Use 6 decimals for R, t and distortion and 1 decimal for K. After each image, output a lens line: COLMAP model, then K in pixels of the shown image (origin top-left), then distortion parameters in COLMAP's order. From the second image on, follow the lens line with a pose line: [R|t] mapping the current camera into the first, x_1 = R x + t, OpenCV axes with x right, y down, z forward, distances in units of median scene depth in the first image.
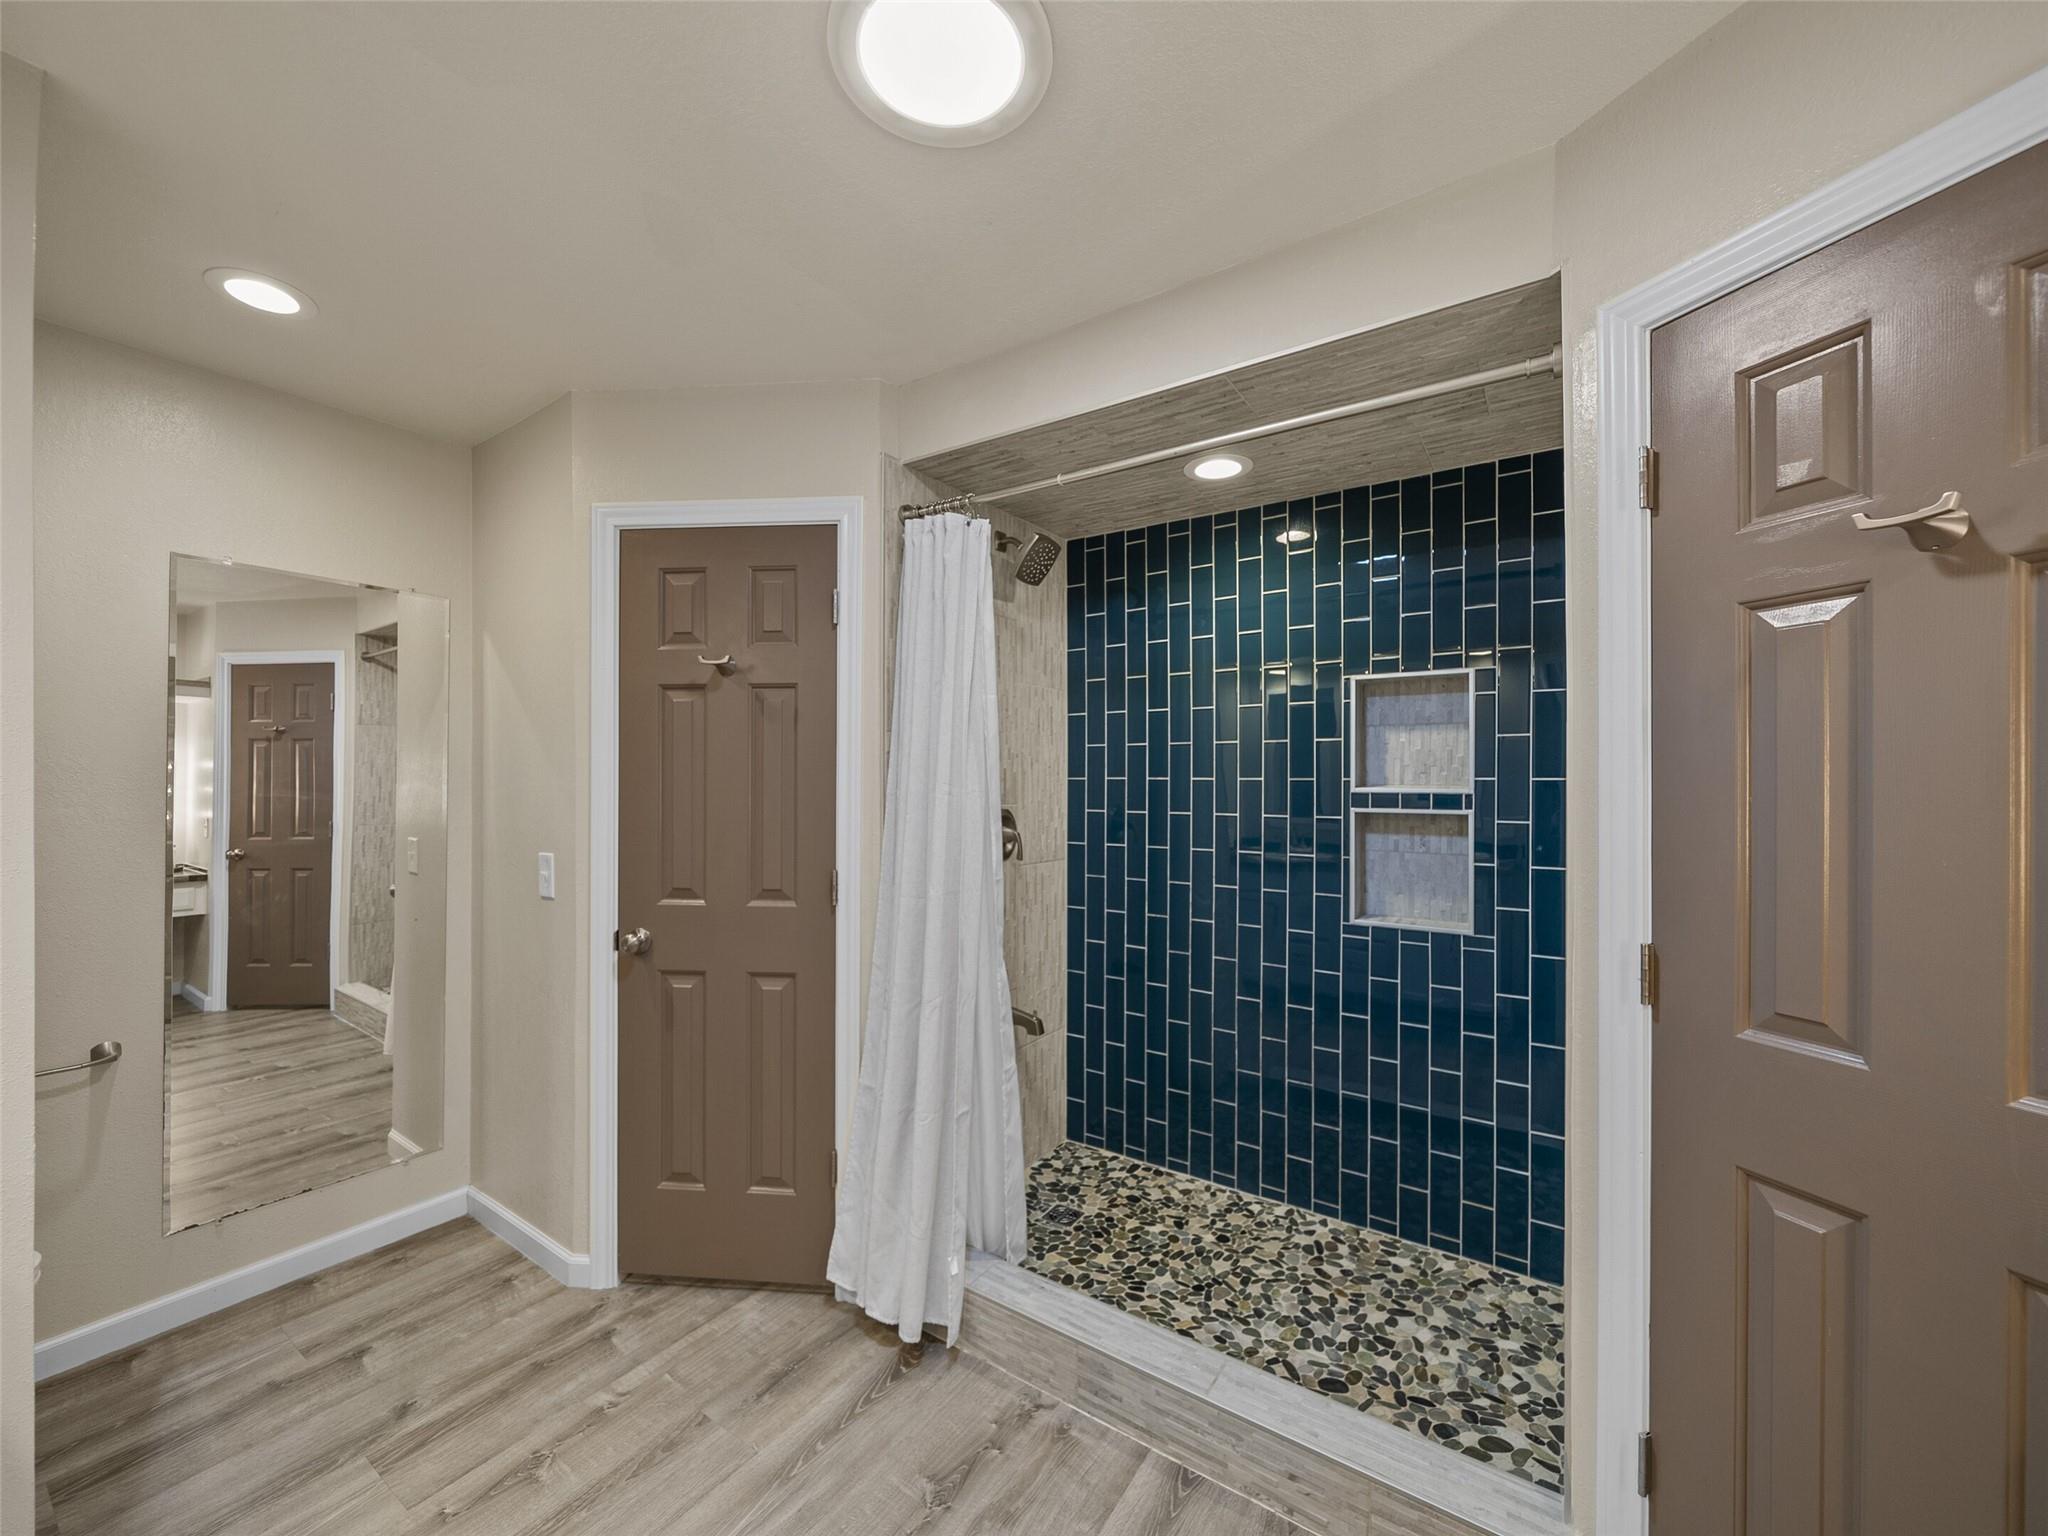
lens RADIAL K [[807.5, 0, 1032.6], [0, 807.5, 777.9], [0, 0, 1]] dist [0.000130, -0.000001]
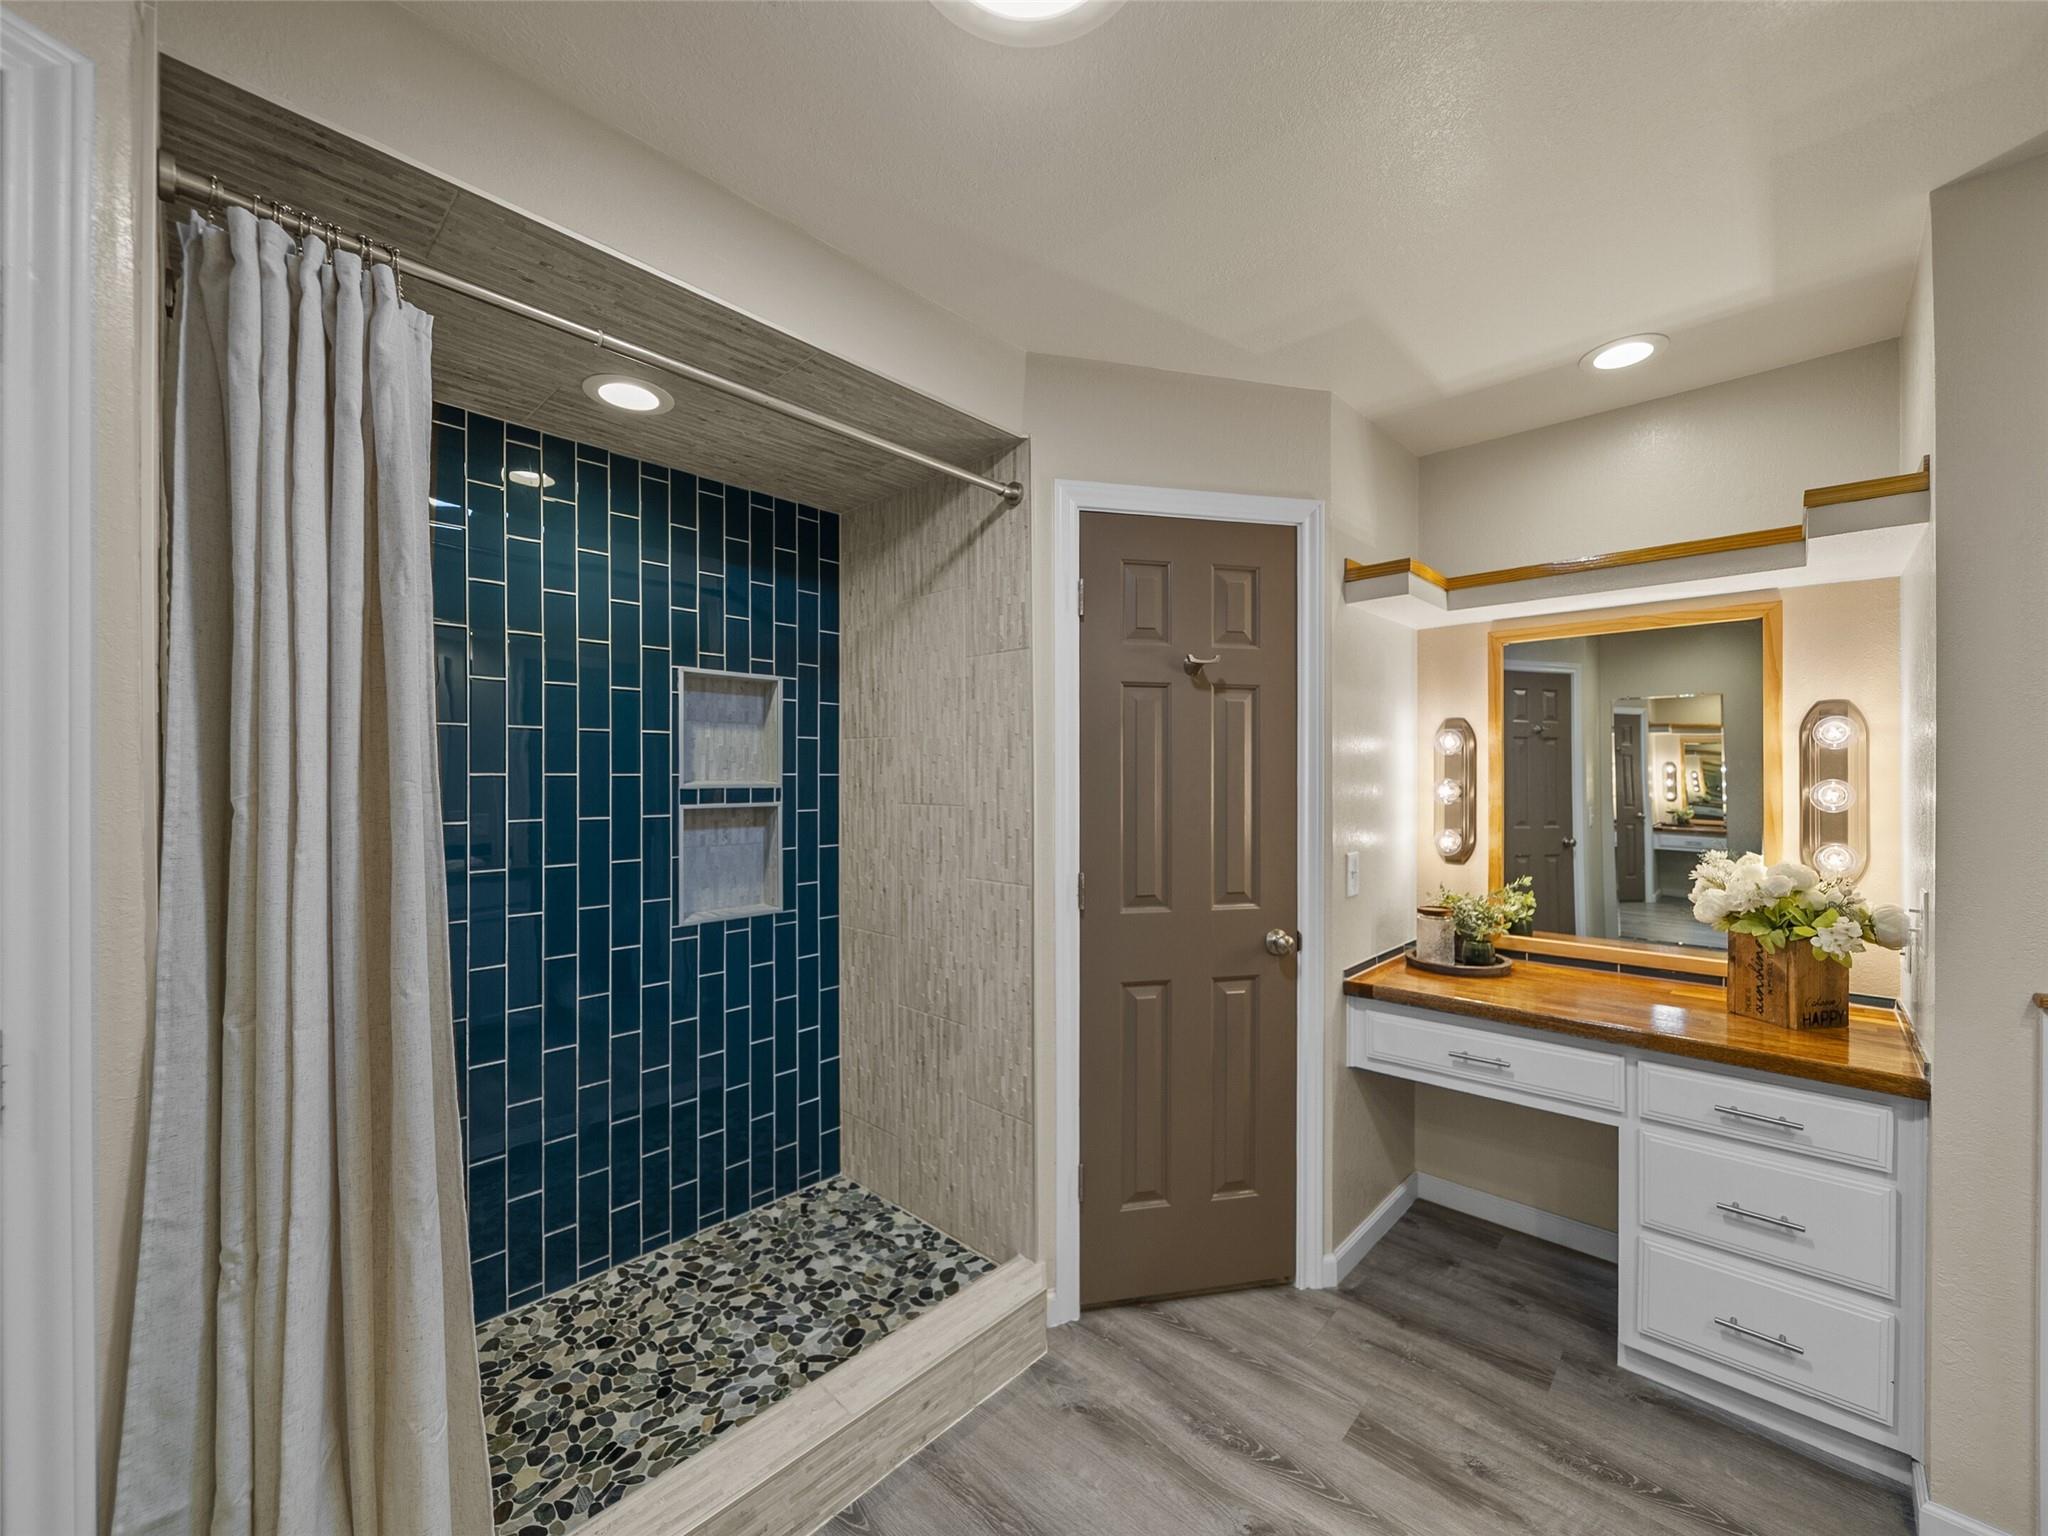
lens RADIAL K [[807.5, 0, 1029.9], [0, 807.5, 770.3], [0, 0, 1]] dist [0.000130, -0.000001]
pose [[0.156147, 0.004167, 0.987725, -0.527388], [-0.003907, 0.999986, -0.003602, -0.001862], [-0.987726, -0.003296, 0.156161, 0.480619]]
